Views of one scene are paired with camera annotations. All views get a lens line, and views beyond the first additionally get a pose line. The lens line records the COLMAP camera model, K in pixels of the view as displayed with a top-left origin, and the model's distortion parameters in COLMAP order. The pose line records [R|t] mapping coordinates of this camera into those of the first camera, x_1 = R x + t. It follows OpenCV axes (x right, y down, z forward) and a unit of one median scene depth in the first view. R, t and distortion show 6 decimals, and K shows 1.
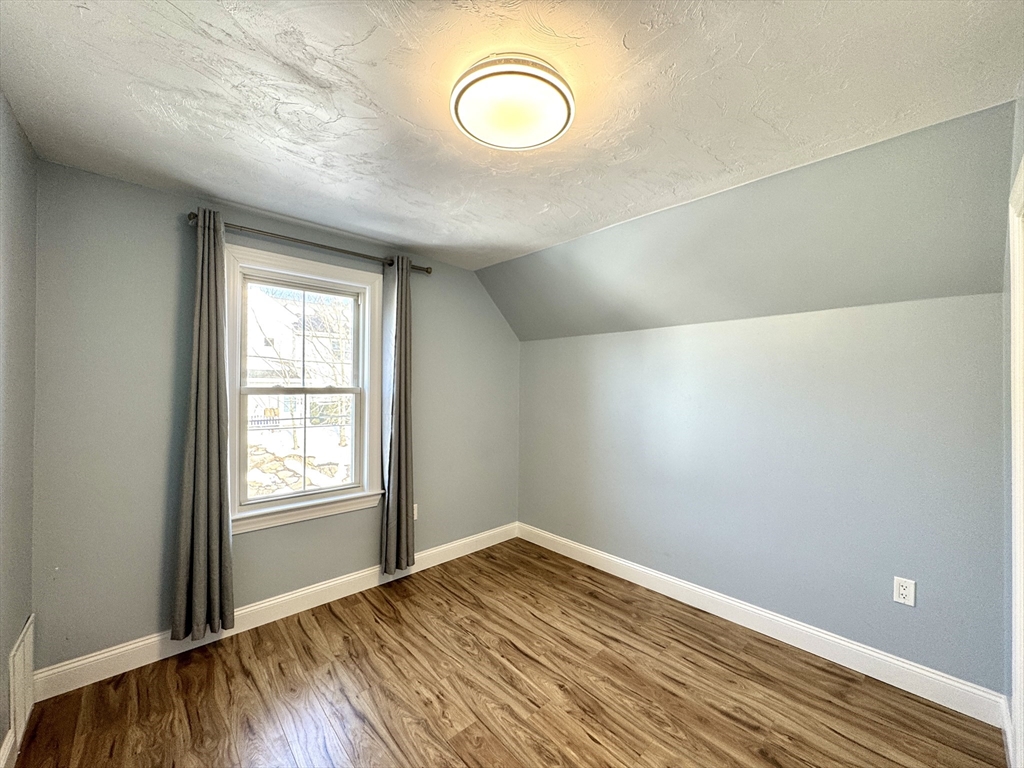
lens RADIAL K [[406.6, 0, 512.0], [0, 406.6, 384.0], [0, 0, 1]] dist [-0.002135, -0.000127]
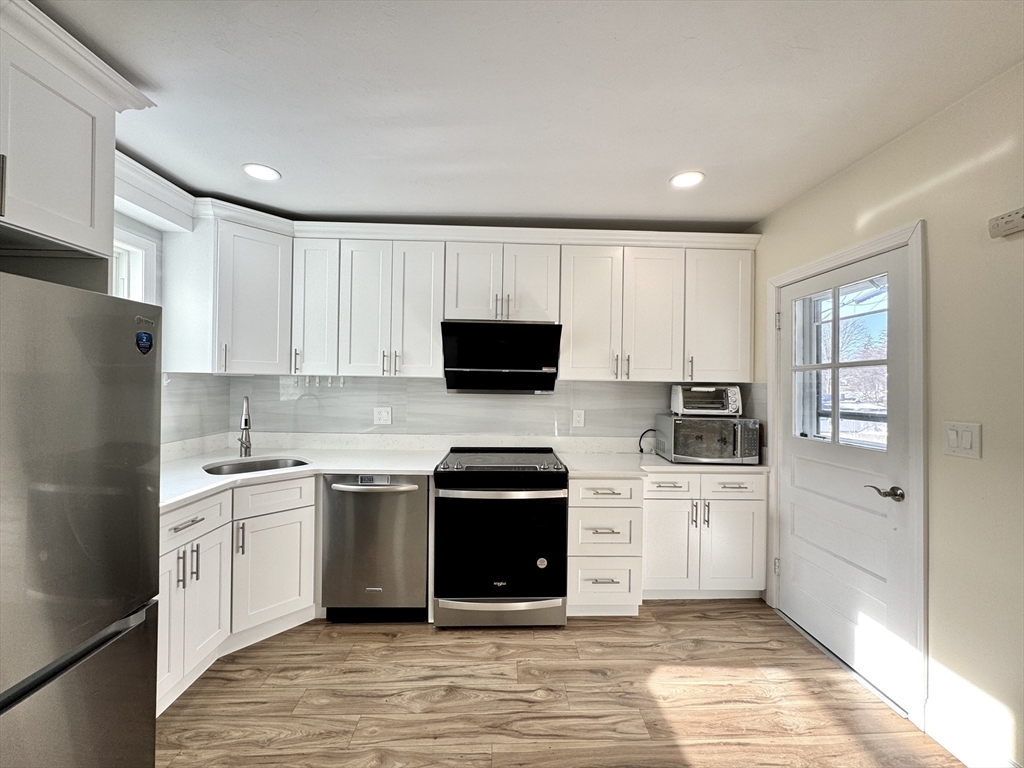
lens RADIAL K [[406.6, 0, 512.0], [0, 406.6, 384.0], [0, 0, 1]] dist [-0.002135, -0.000127]
pose [[-0.651756, -0.017243, -0.758233, 0.911868], [-0.008541, 0.999845, -0.015396, 0.016515], [0.758381, -0.003558, -0.651802, 1.935439]]
